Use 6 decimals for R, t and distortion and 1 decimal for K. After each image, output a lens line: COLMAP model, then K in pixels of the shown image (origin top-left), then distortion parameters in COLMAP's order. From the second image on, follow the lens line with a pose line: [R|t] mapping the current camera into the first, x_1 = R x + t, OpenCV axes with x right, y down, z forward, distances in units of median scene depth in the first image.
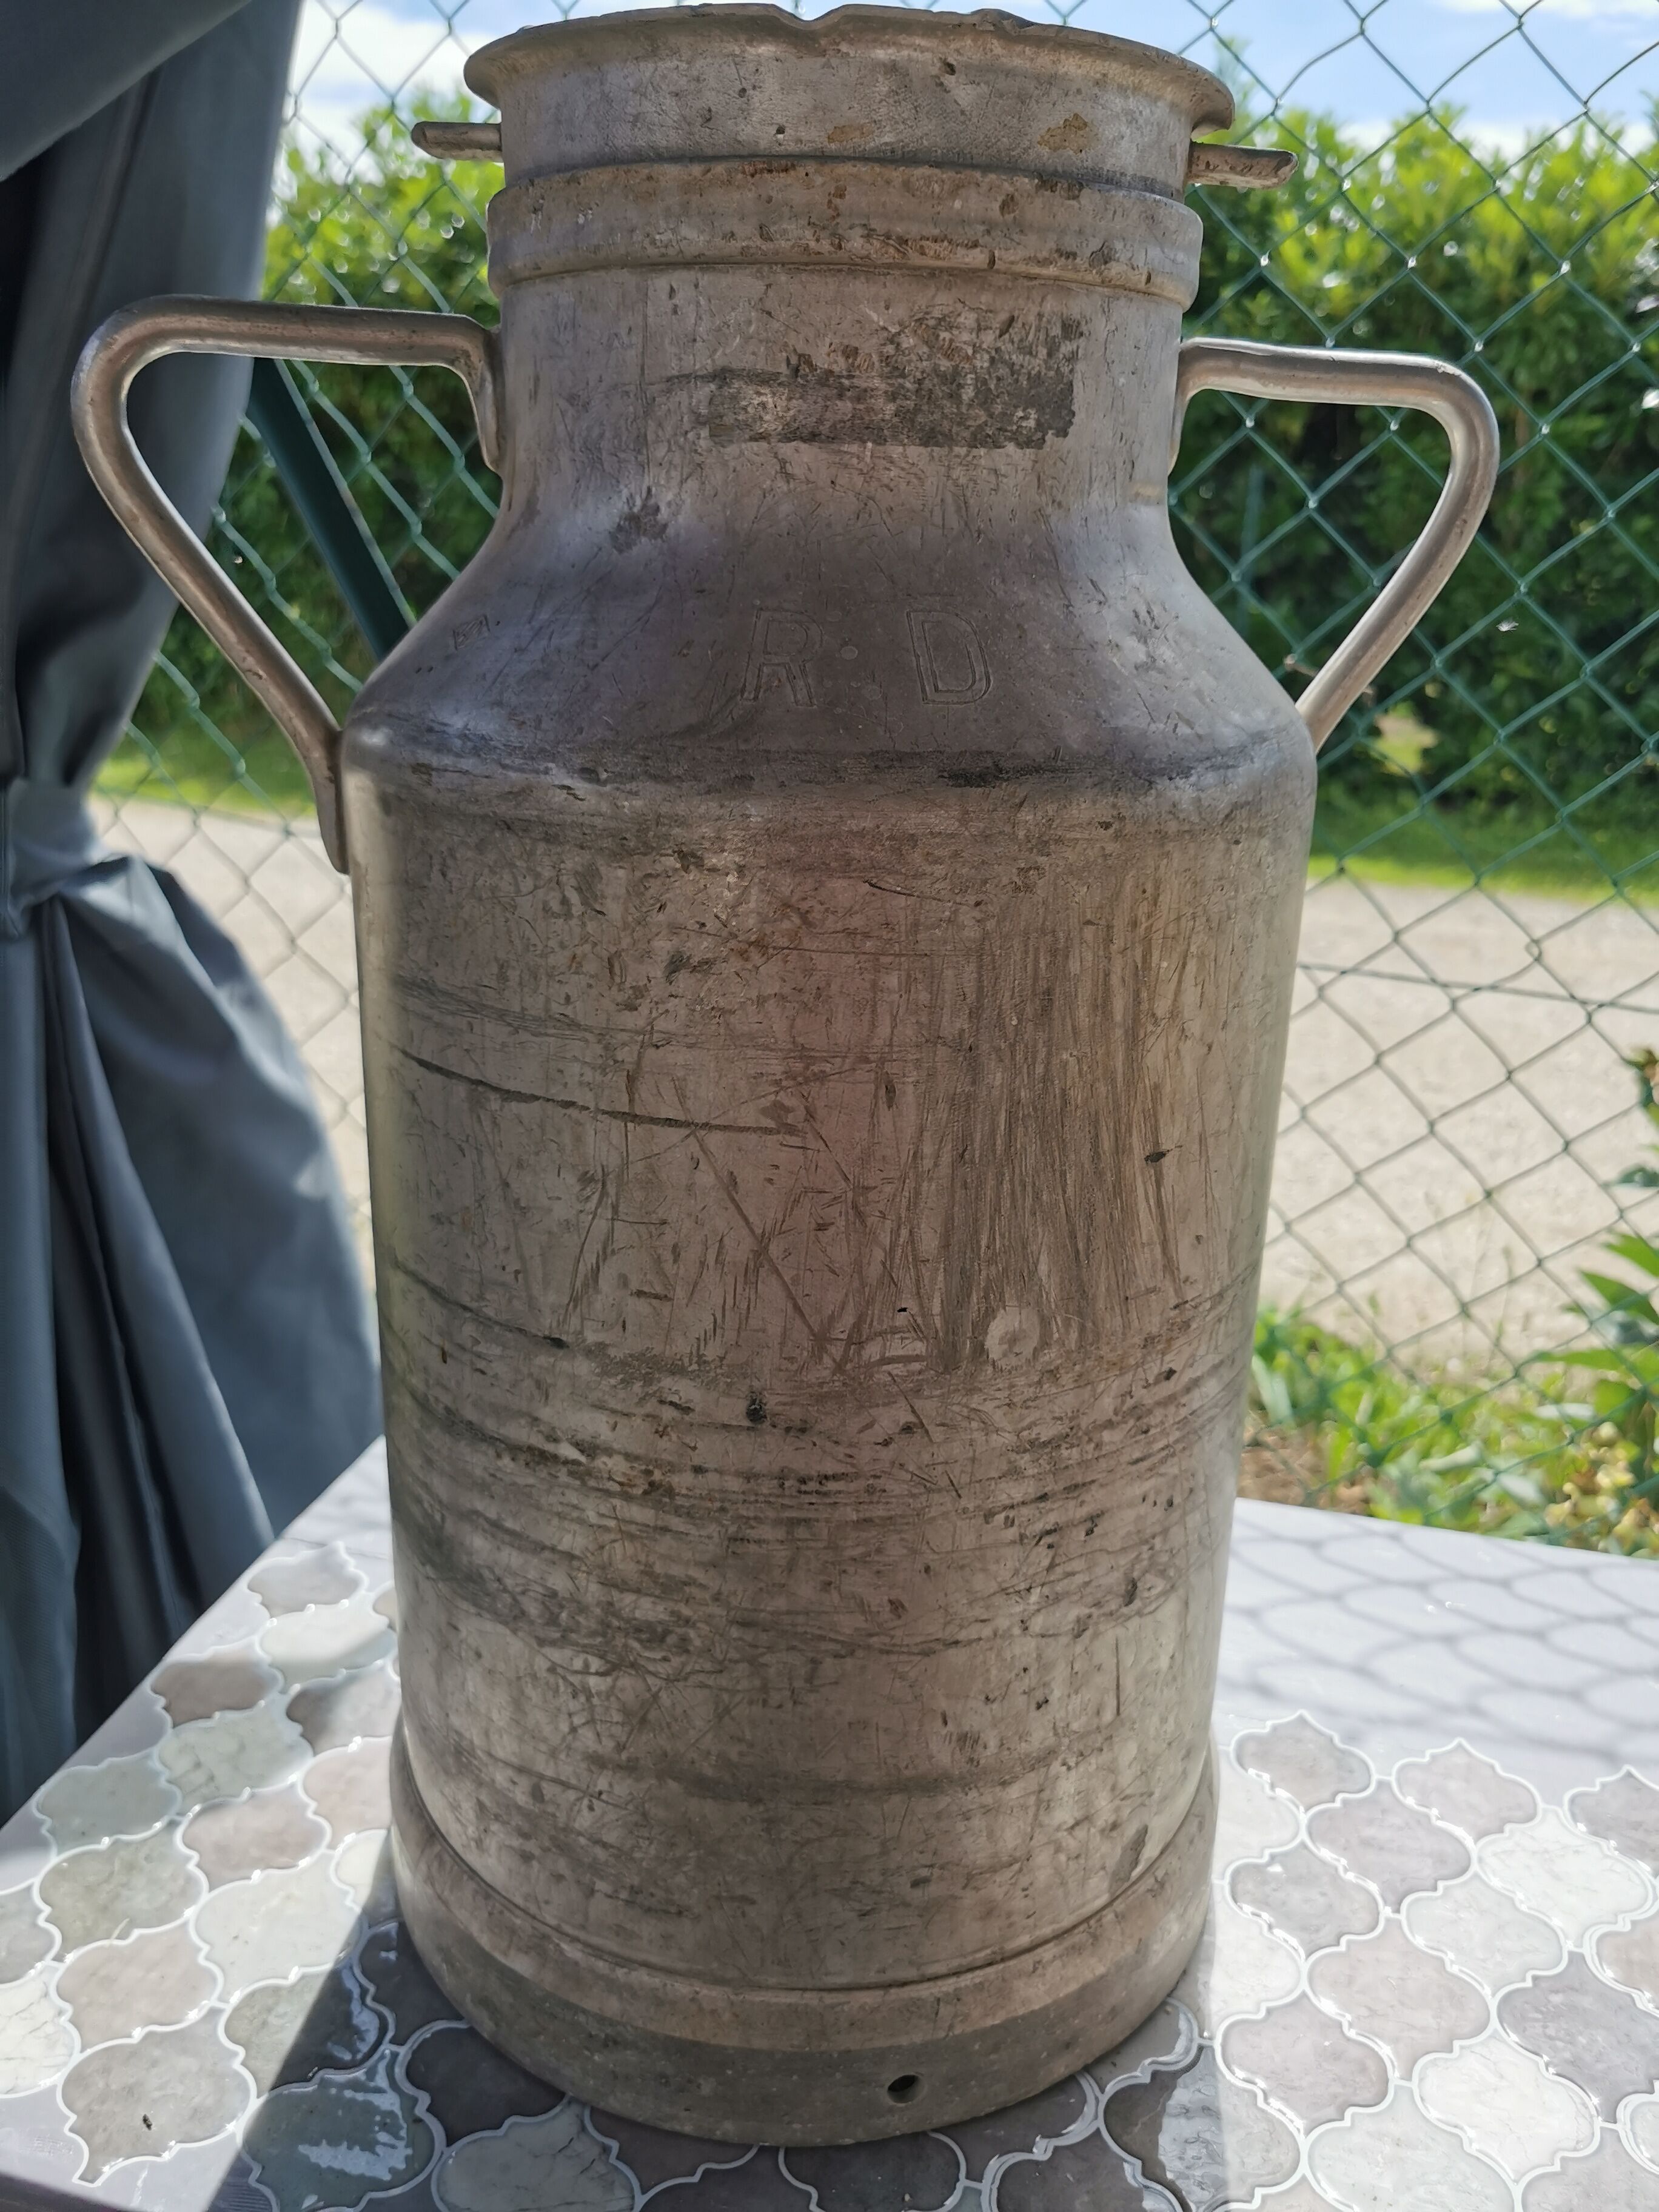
lens RADIAL K [[1749.7, 0, 821.7], [0, 1749.7, 1100.3], [0, 0, 1]] dist [0.030619, -0.039129]
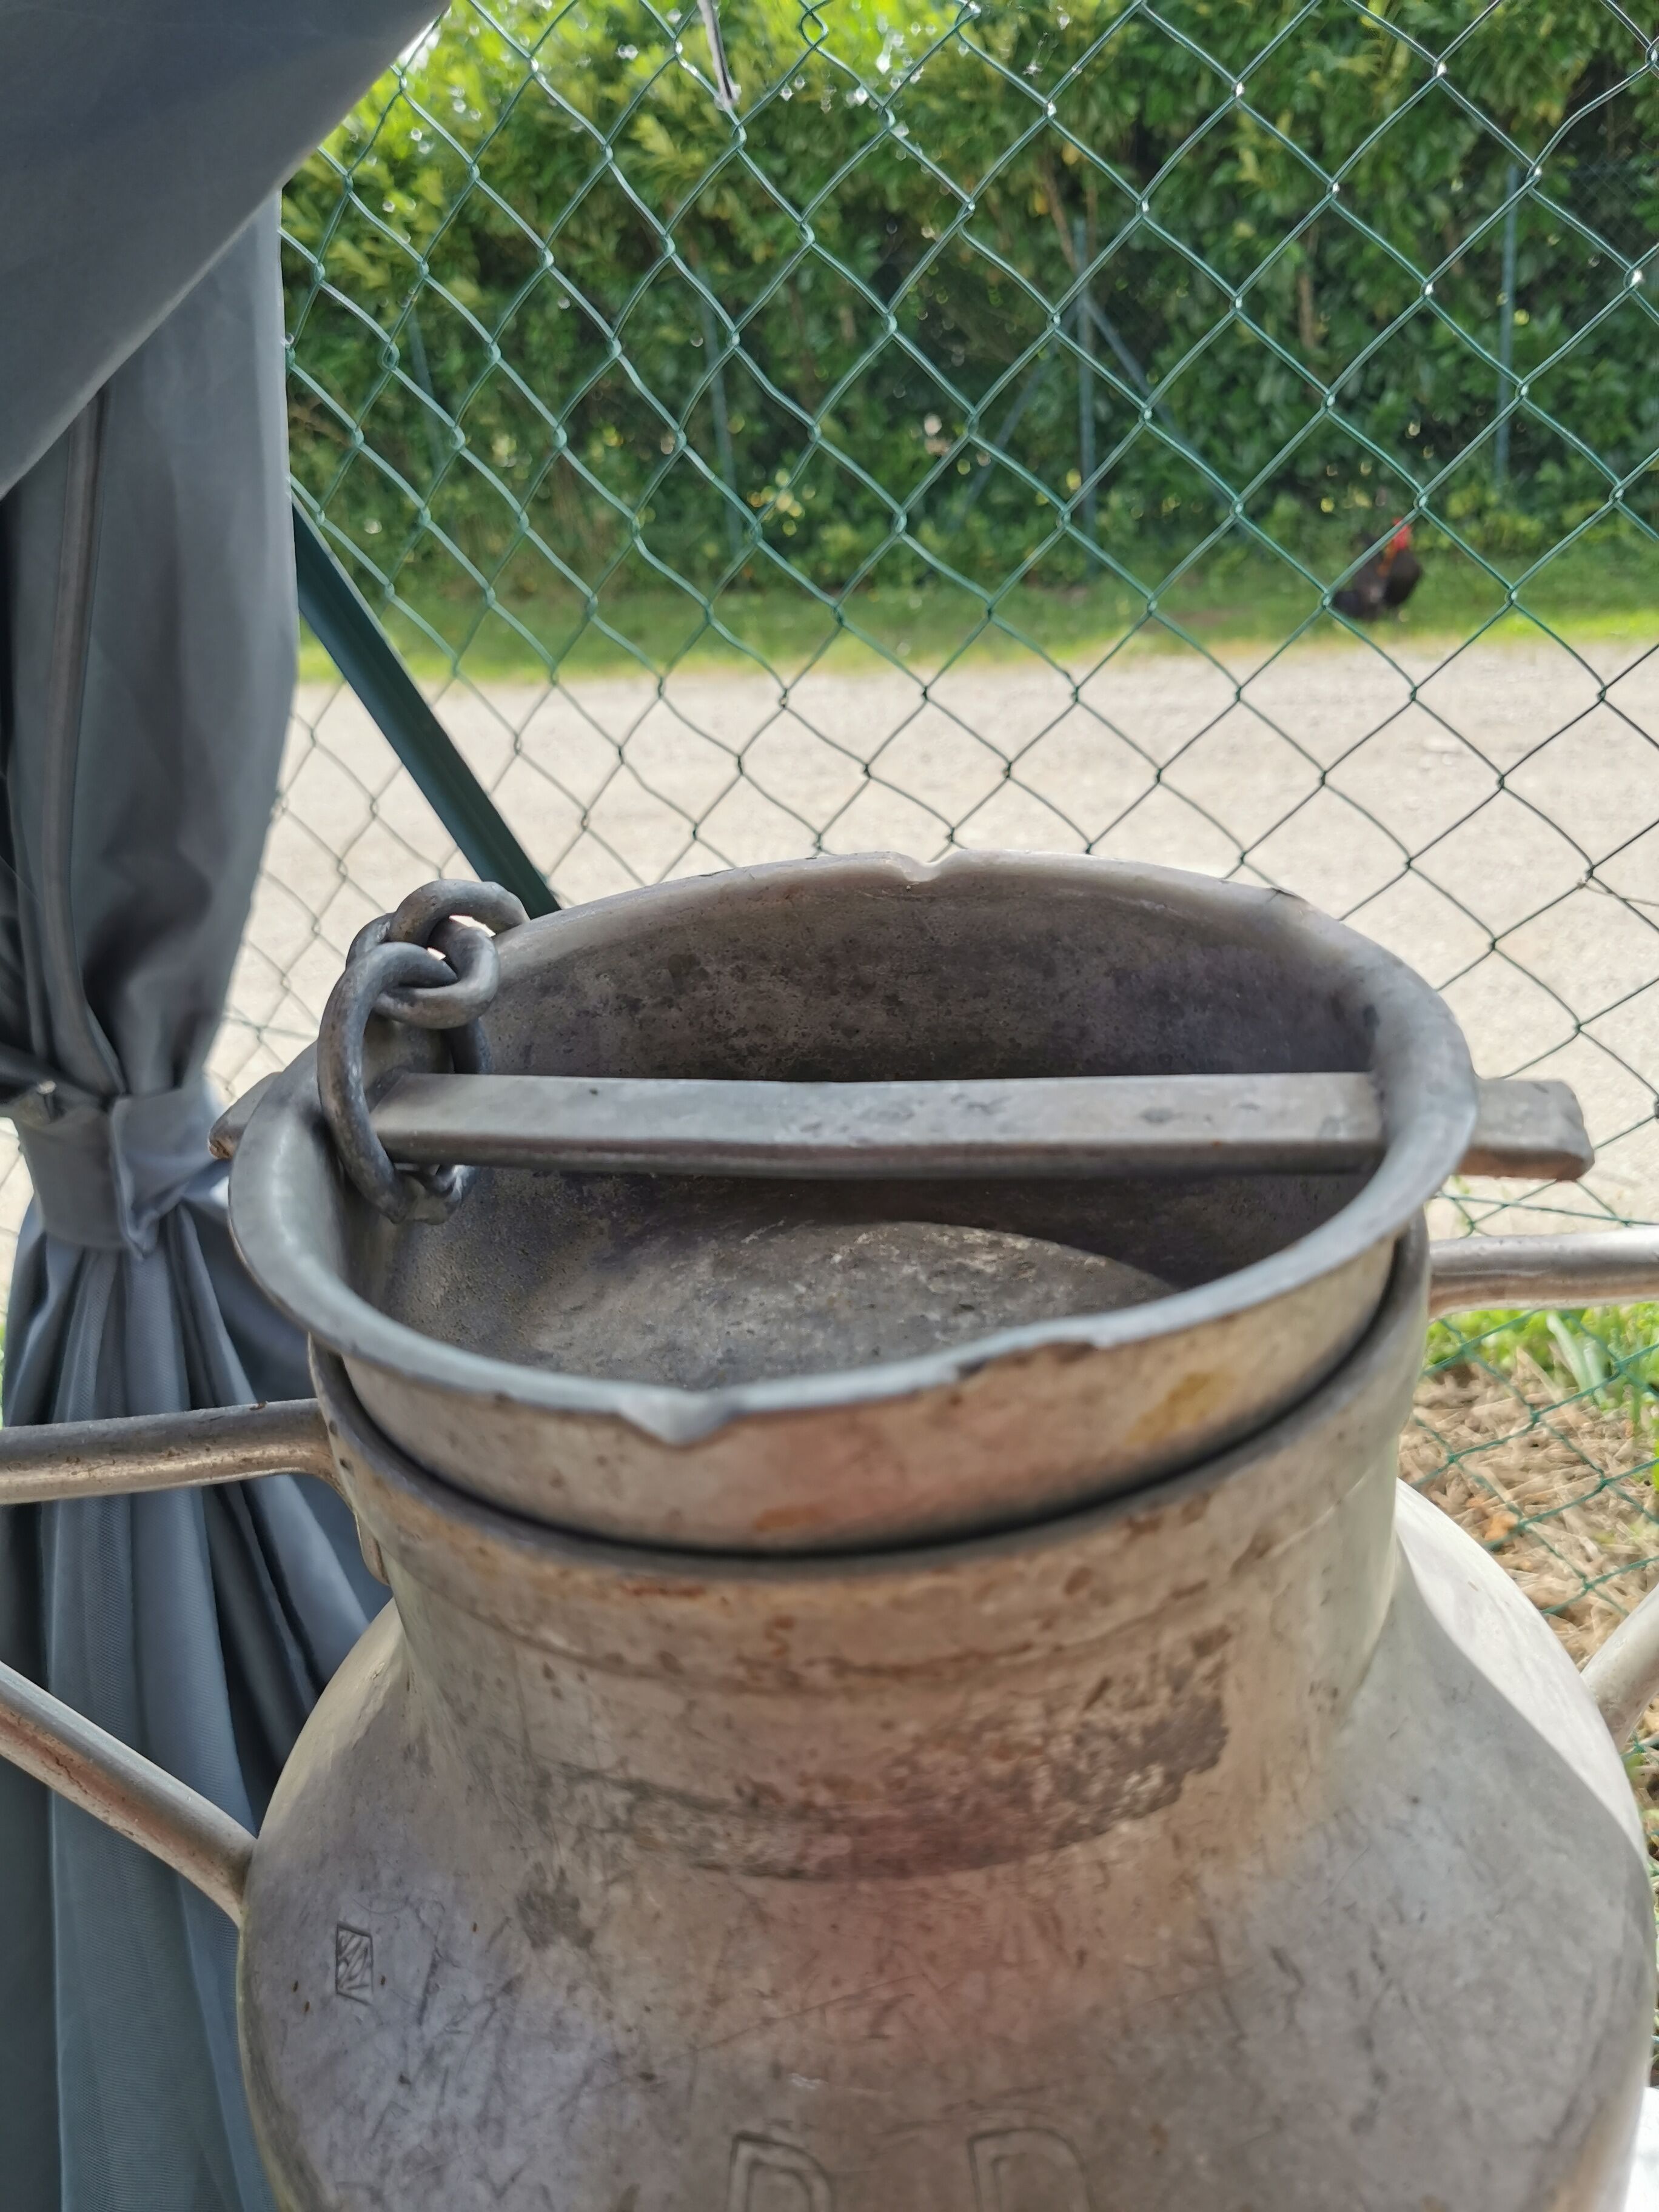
lens RADIAL K [[1749.7, 0, 825.8], [0, 1749.7, 1104.8], [0, 0, 1]] dist [0.030619, -0.039129]
pose [[0.985765, -0.071788, -0.152035, 0.114182], [0.091419, 0.987766, 0.126335, -0.690263], [0.141106, -0.138436, 0.980268, 0.413438]]
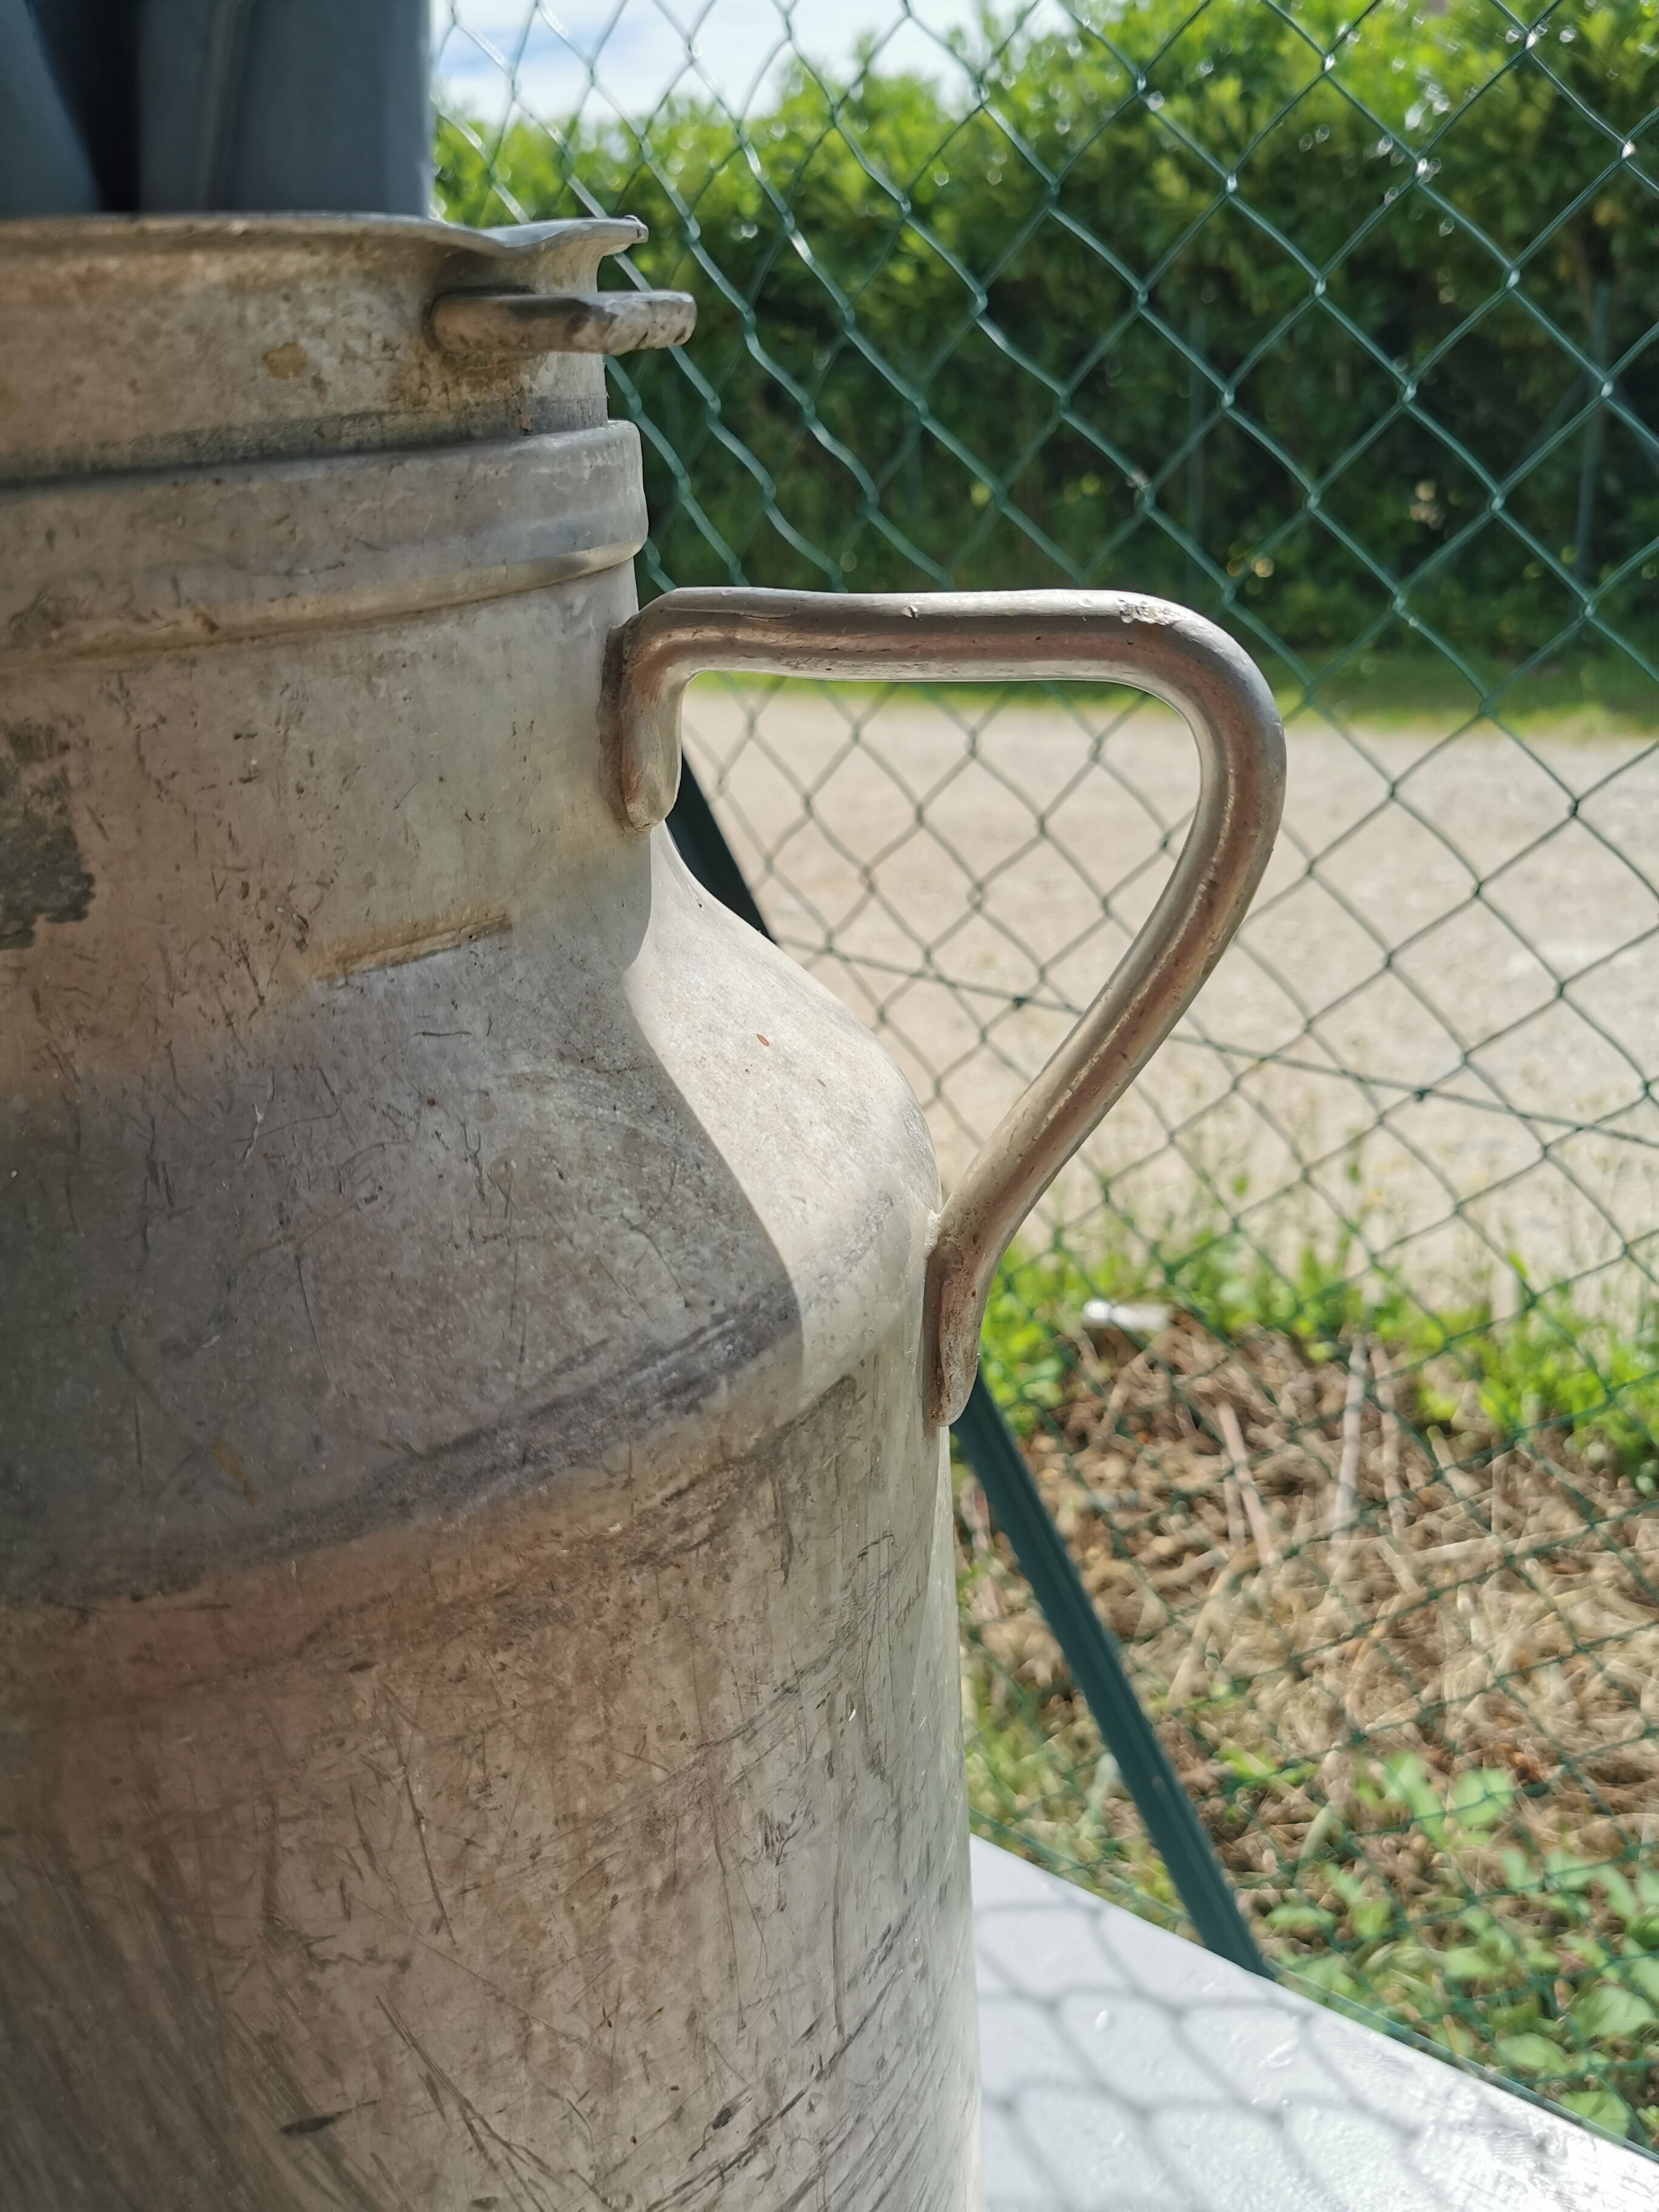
lens RADIAL K [[1749.7, 0, 835.3], [0, 1749.7, 1103.5], [0, 0, 1]] dist [0.030619, -0.039129]
pose [[0.922142, 0.066435, -0.381104, 0.571716], [-0.038702, 0.996044, 0.079986, -0.371819], [0.384911, -0.059009, 0.921066, 0.573995]]
